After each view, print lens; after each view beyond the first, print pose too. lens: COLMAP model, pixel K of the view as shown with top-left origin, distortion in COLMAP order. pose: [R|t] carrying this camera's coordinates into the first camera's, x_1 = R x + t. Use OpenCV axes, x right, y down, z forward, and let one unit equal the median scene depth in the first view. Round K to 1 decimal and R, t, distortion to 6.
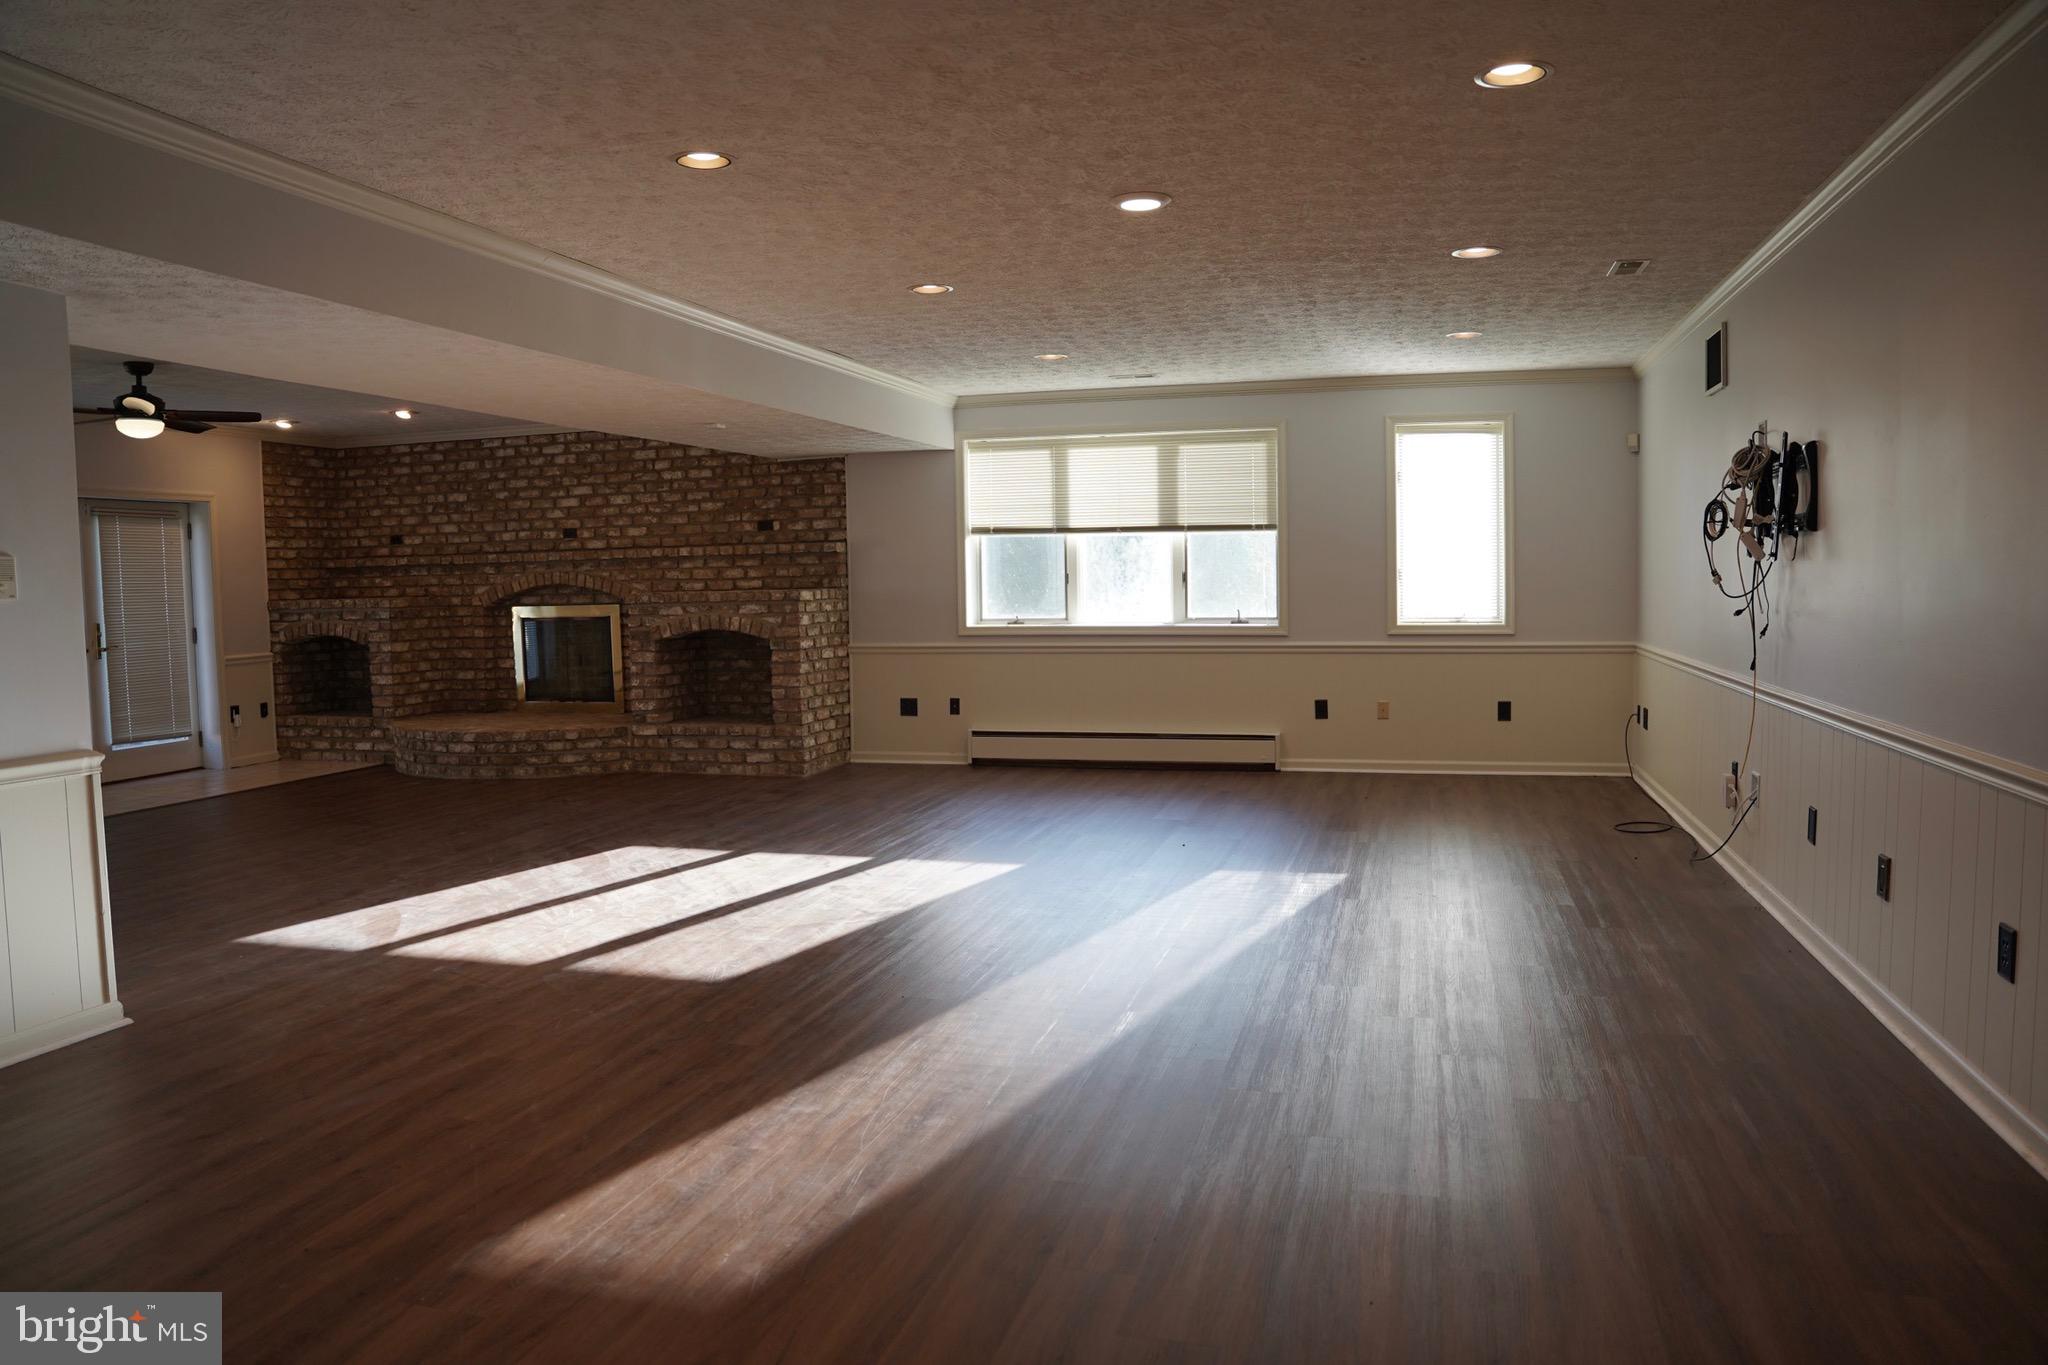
lens RADIAL K [[1410.1, 0, 1024.0], [0, 1410.1, 682.5], [0, 0, 1]] dist [-0.171655, 0.123219]
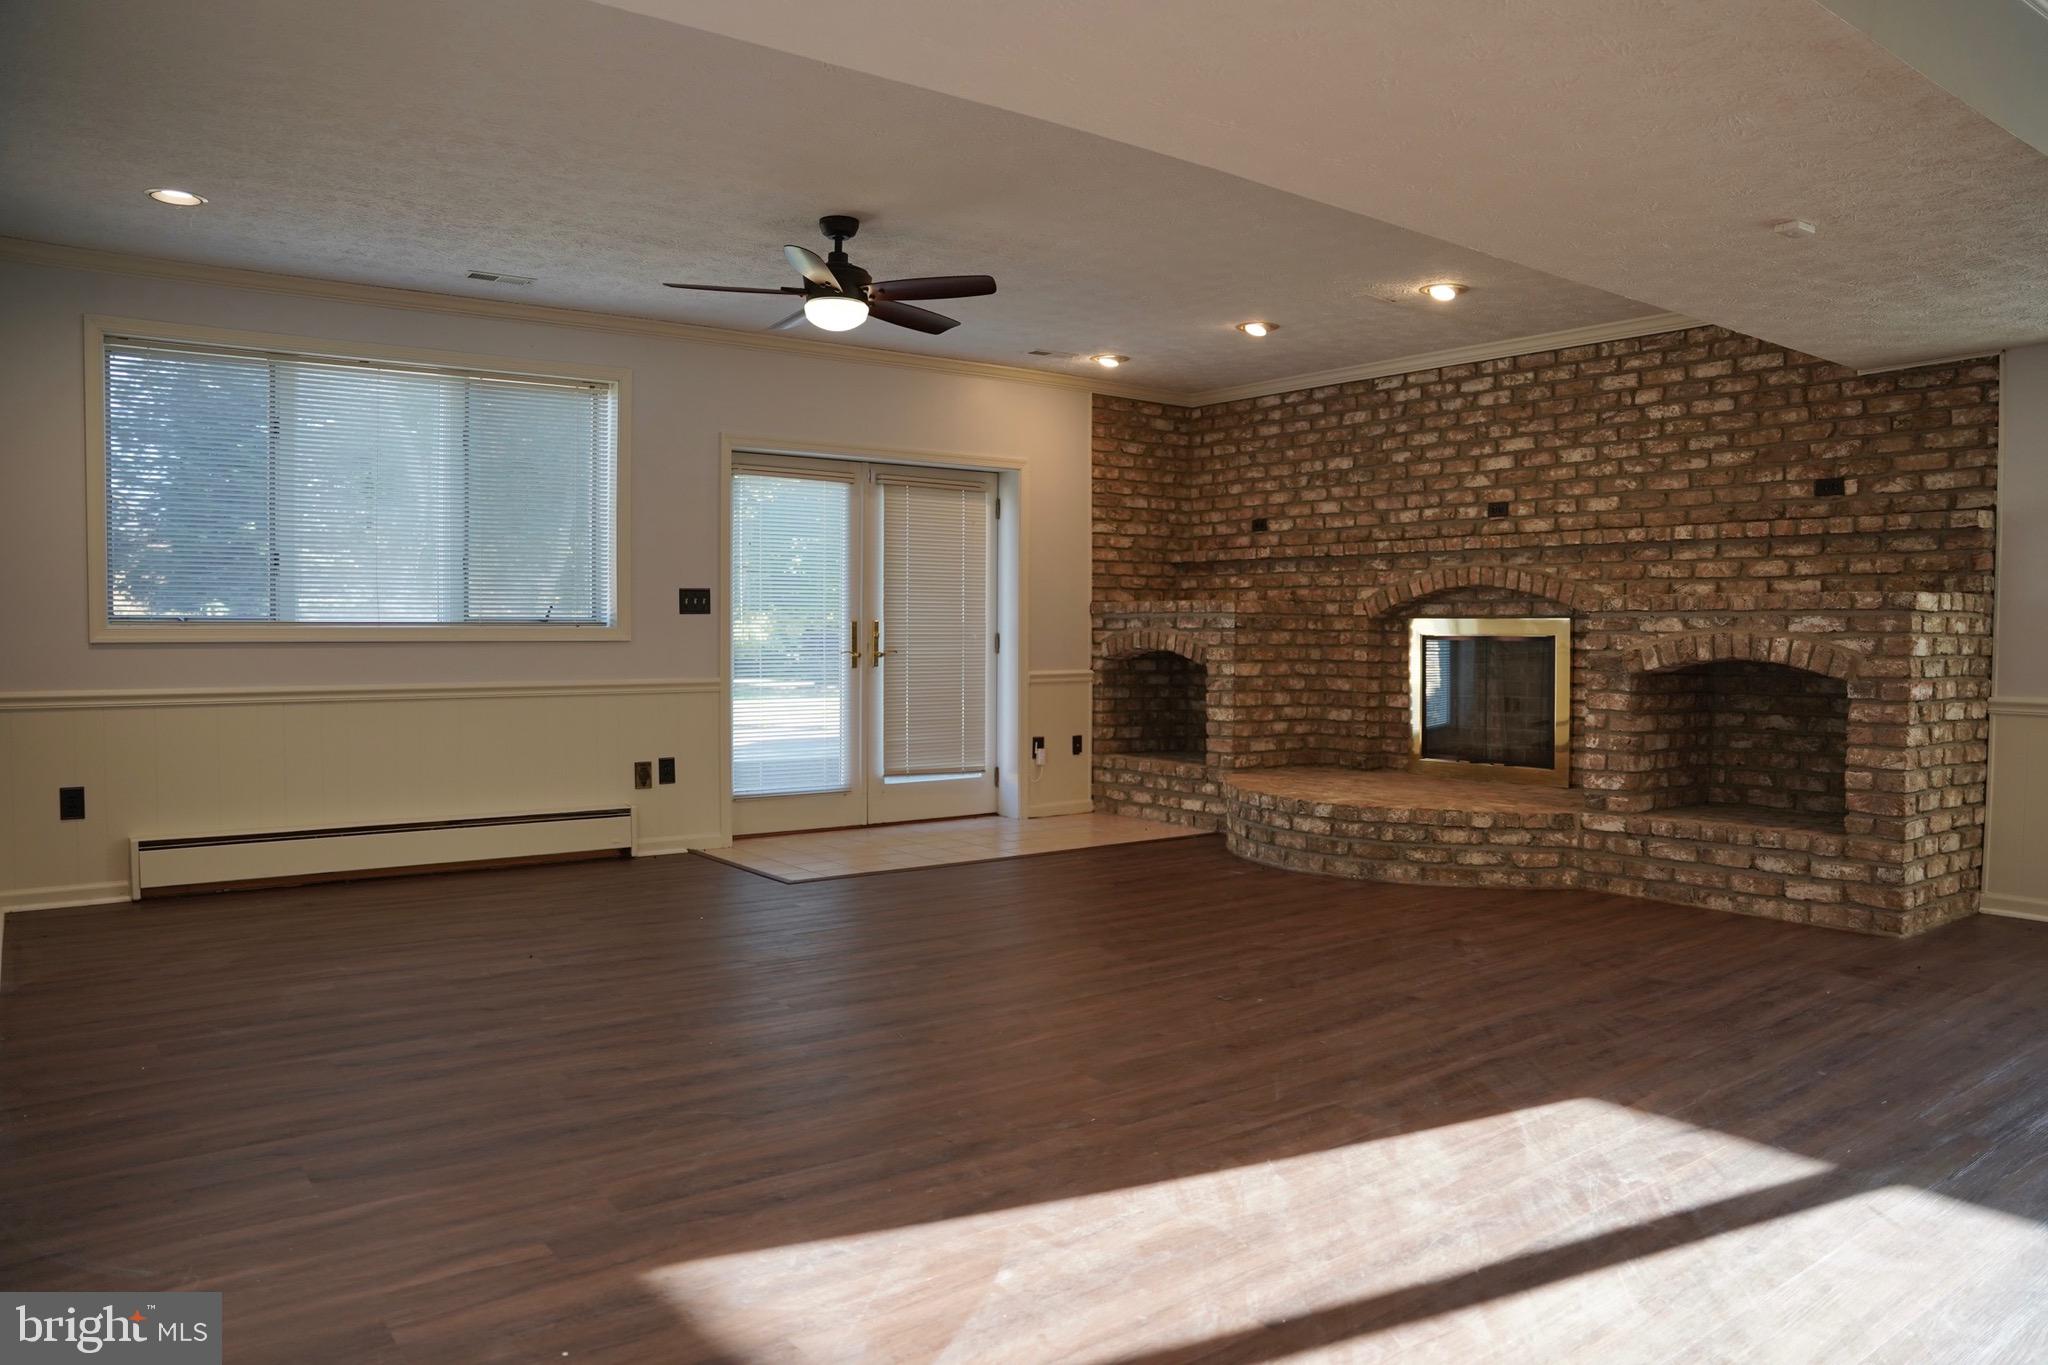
lens RADIAL K [[1410.1, 0, 1024.0], [0, 1410.1, 682.5], [0, 0, 1]] dist [-0.171655, 0.123219]
pose [[0.794269, 0.042114, -0.606105, -0.108495], [-0.062593, 0.997959, -0.012683, -0.002794], [0.604334, 0.048012, 0.795283, 0.354573]]
